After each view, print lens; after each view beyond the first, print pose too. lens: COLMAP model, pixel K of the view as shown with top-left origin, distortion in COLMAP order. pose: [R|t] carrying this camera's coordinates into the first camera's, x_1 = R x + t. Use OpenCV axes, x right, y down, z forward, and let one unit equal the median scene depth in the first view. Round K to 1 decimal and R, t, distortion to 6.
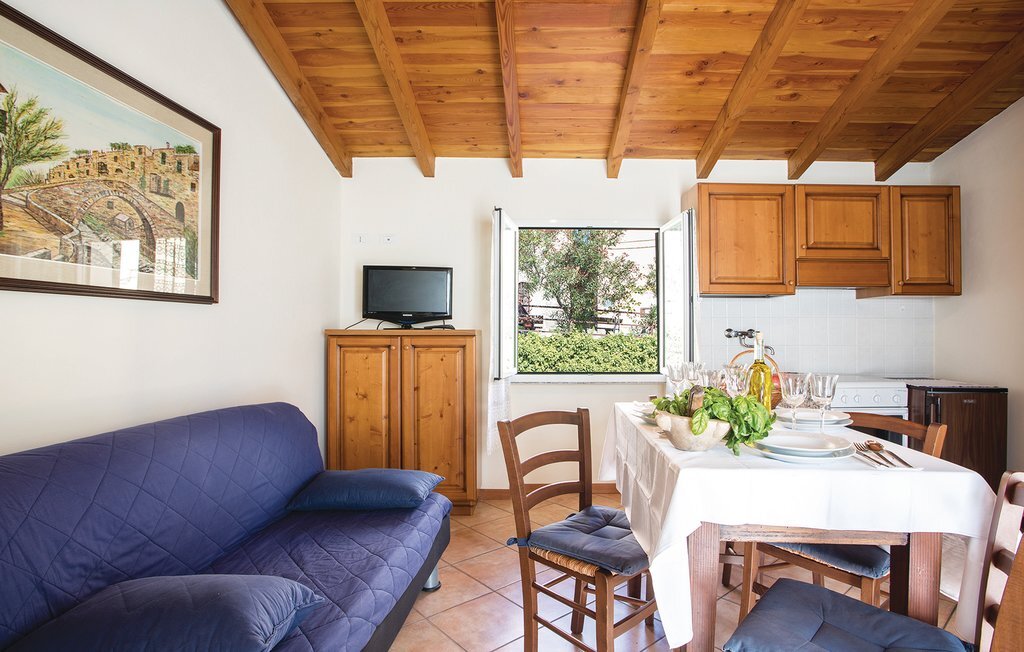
lens RADIAL K [[516.7, 0, 512.0], [0, 516.7, 326.0], [0, 0, 1]] dist [-0.068176, 0.026916]
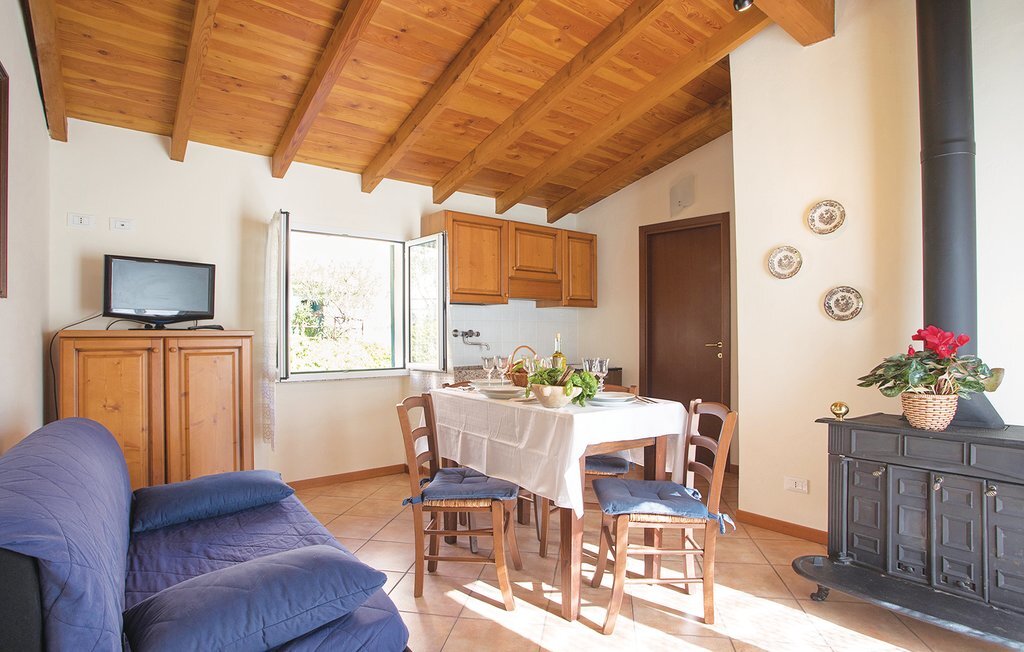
lens RADIAL K [[516.7, 0, 512.0], [0, 516.7, 326.0], [0, 0, 1]] dist [-0.068176, 0.026916]
pose [[0.781081, 0.005519, 0.624405, -0.290719], [-0.005786, 0.999982, -0.001601, -0.002416], [-0.624403, -0.002362, 0.781099, -0.064059]]
